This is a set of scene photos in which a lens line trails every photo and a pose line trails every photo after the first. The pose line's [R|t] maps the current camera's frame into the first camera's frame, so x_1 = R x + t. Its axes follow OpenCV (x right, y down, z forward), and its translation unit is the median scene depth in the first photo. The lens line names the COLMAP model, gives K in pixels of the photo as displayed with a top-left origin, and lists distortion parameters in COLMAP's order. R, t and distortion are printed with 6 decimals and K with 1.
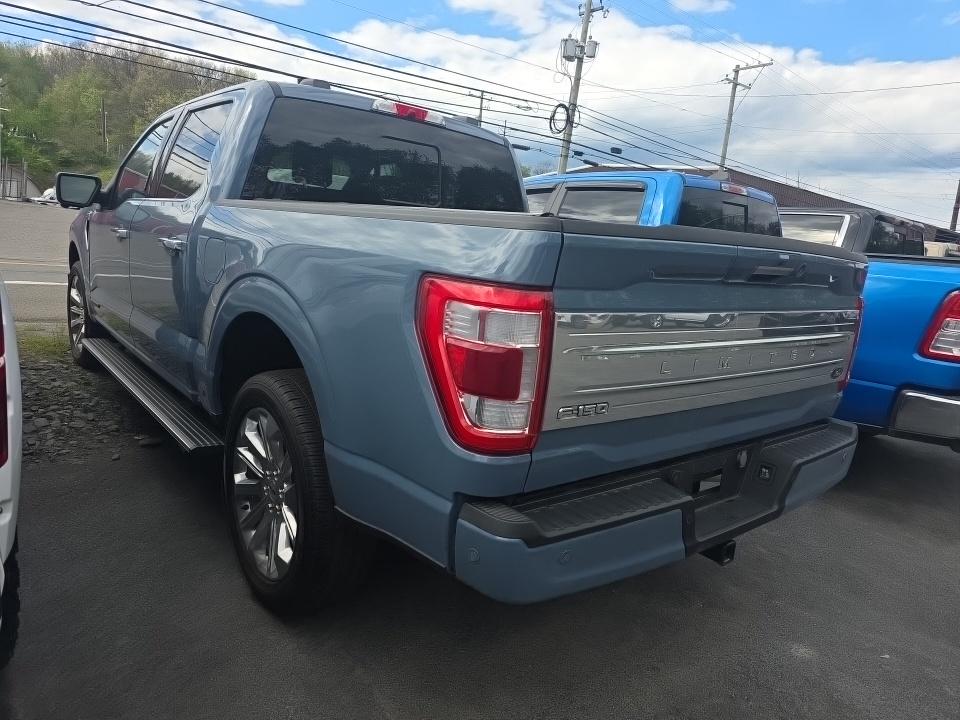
lens RADIAL K [[653.4, 0, 479.7], [0, 653.4, 356.9], [0, 0, 1]] dist [0.019641, -0.004180]
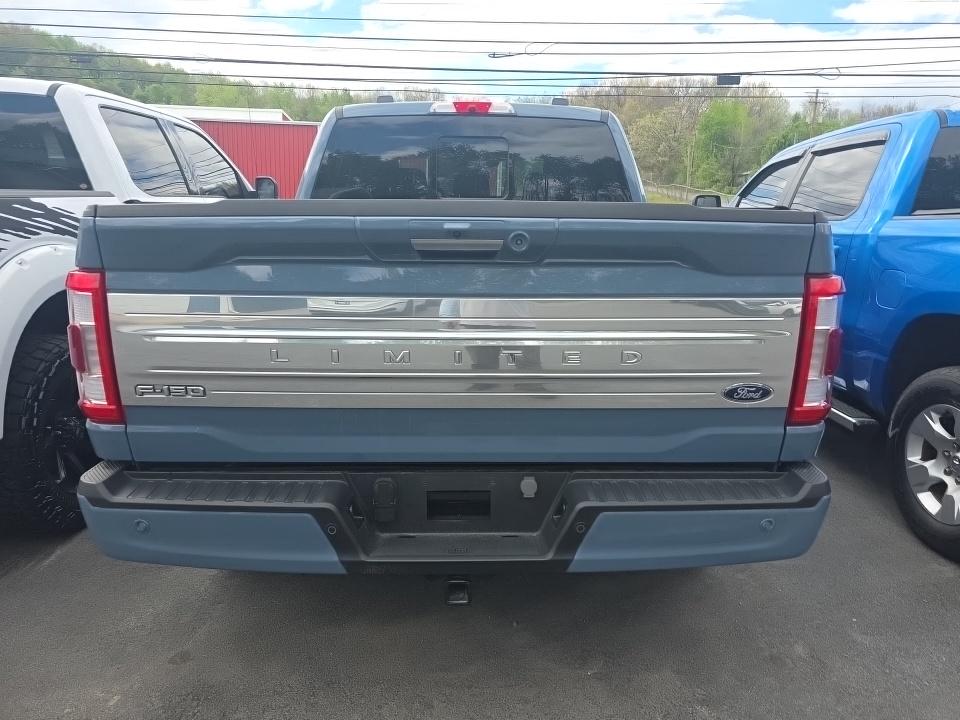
lens RADIAL K [[653.4, 0, 481.7], [0, 653.4, 358.1], [0, 0, 1]] dist [0.019641, -0.004180]
pose [[0.774099, 0.048903, -0.631173, 0.583628], [-0.051975, 0.998555, 0.013623, -0.004229], [0.630927, 0.022260, 0.775523, 0.247962]]
